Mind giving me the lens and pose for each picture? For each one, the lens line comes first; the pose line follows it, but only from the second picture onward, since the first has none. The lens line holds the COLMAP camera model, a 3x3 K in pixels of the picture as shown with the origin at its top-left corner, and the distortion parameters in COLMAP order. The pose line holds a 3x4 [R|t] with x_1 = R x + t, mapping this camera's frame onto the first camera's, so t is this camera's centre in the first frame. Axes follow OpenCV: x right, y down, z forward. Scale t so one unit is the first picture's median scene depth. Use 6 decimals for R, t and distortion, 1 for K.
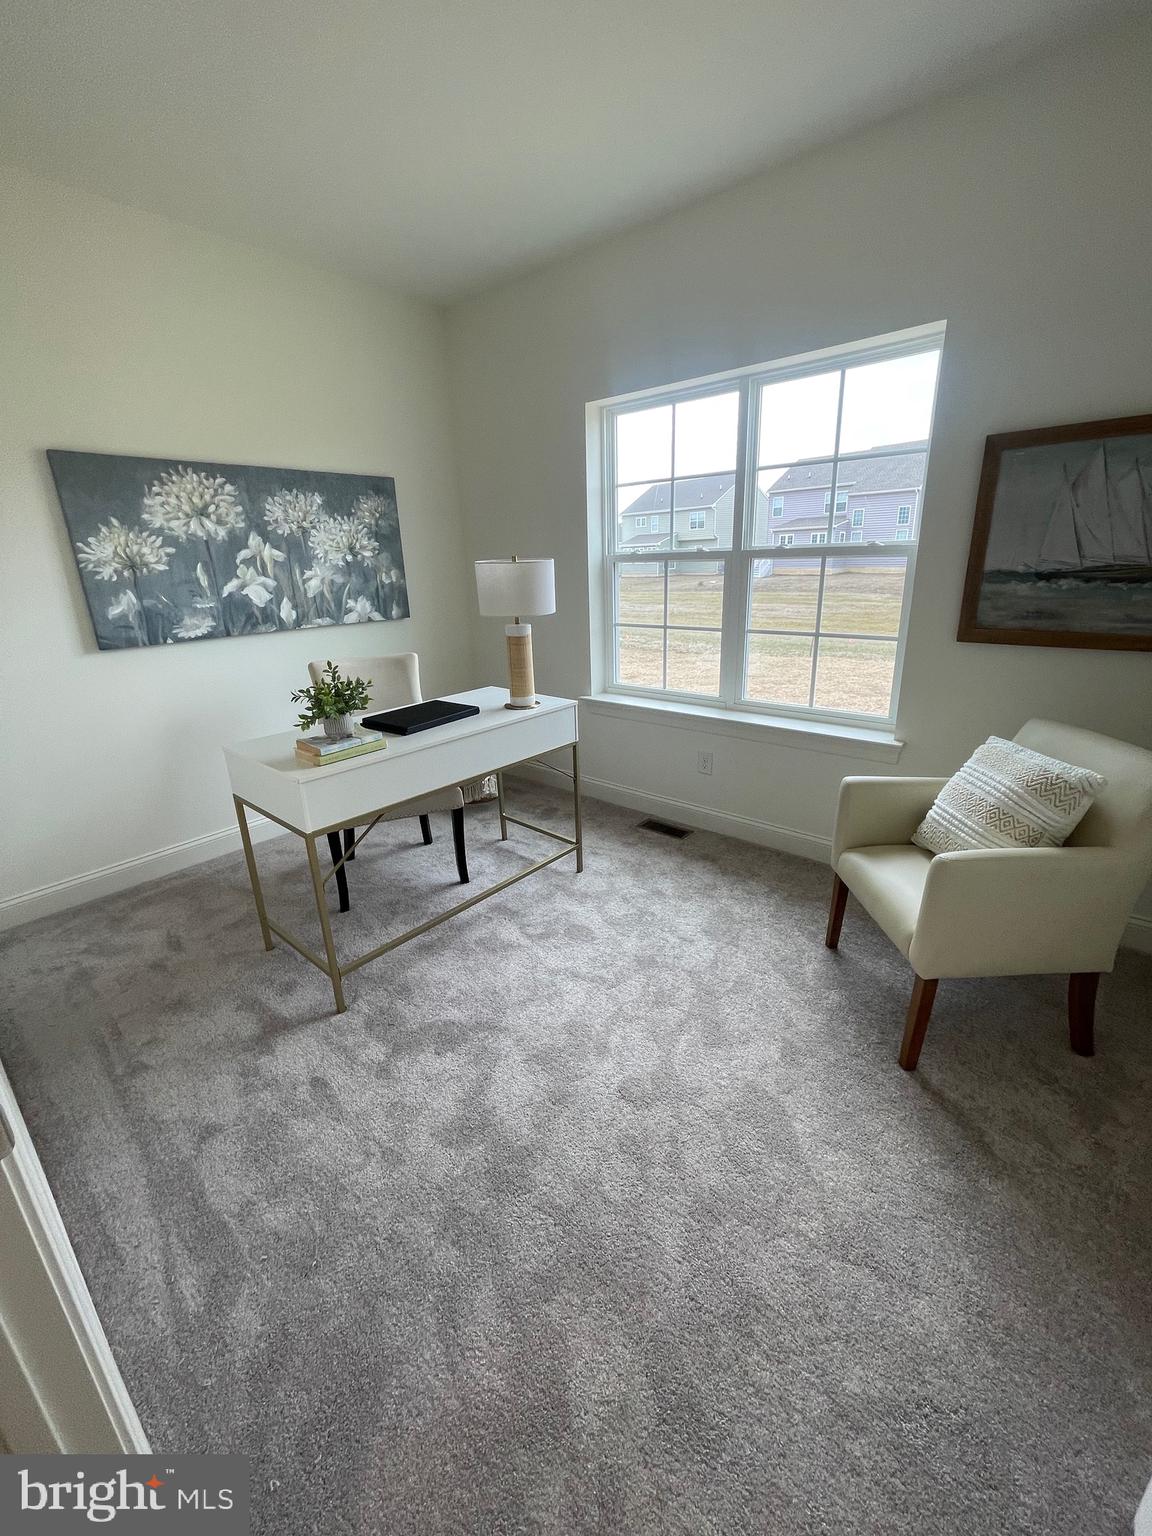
lens RADIAL K [[624.2, 0, 582.5], [0, 624.2, 758.7], [0, 0, 1]] dist [-0.003707, -0.000198]
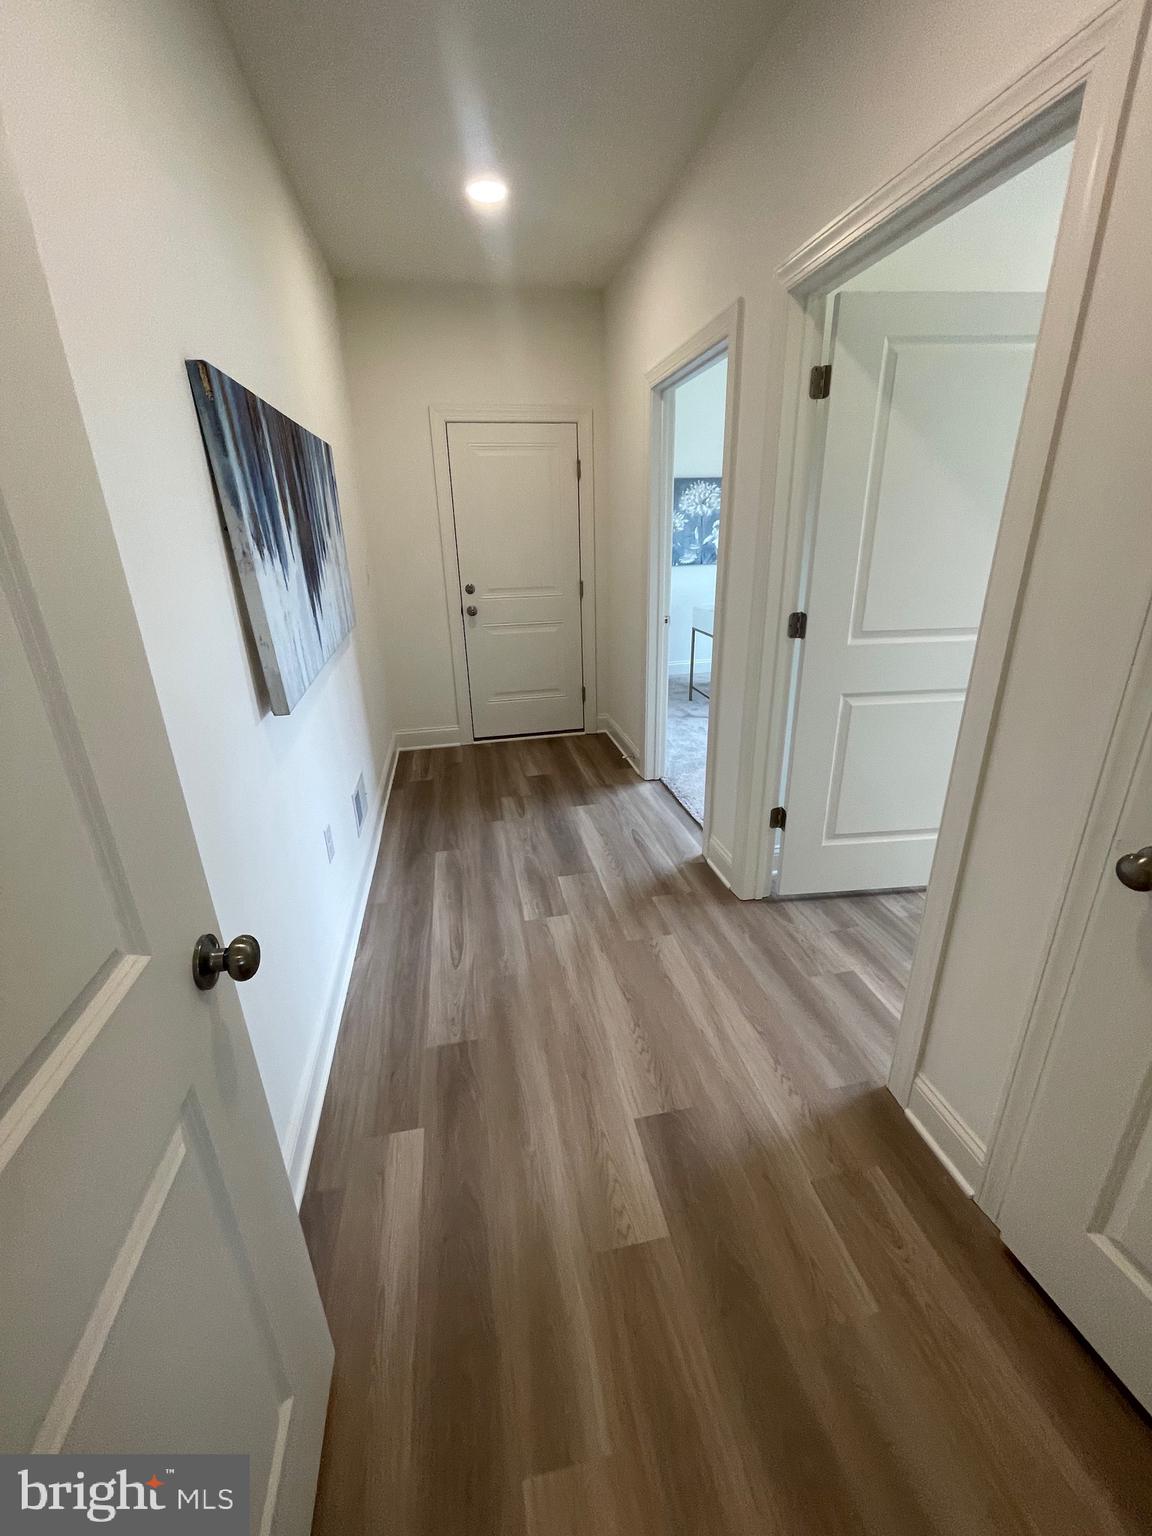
lens RADIAL K [[624.2, 0, 582.5], [0, 624.2, 758.7], [0, 0, 1]] dist [-0.003707, -0.000198]
pose [[0.786849, 0.226674, -0.574010, 0.455076], [-0.190436, 0.973896, 0.123538, 0.253954], [0.587029, 0.012106, 0.809475, -0.899050]]
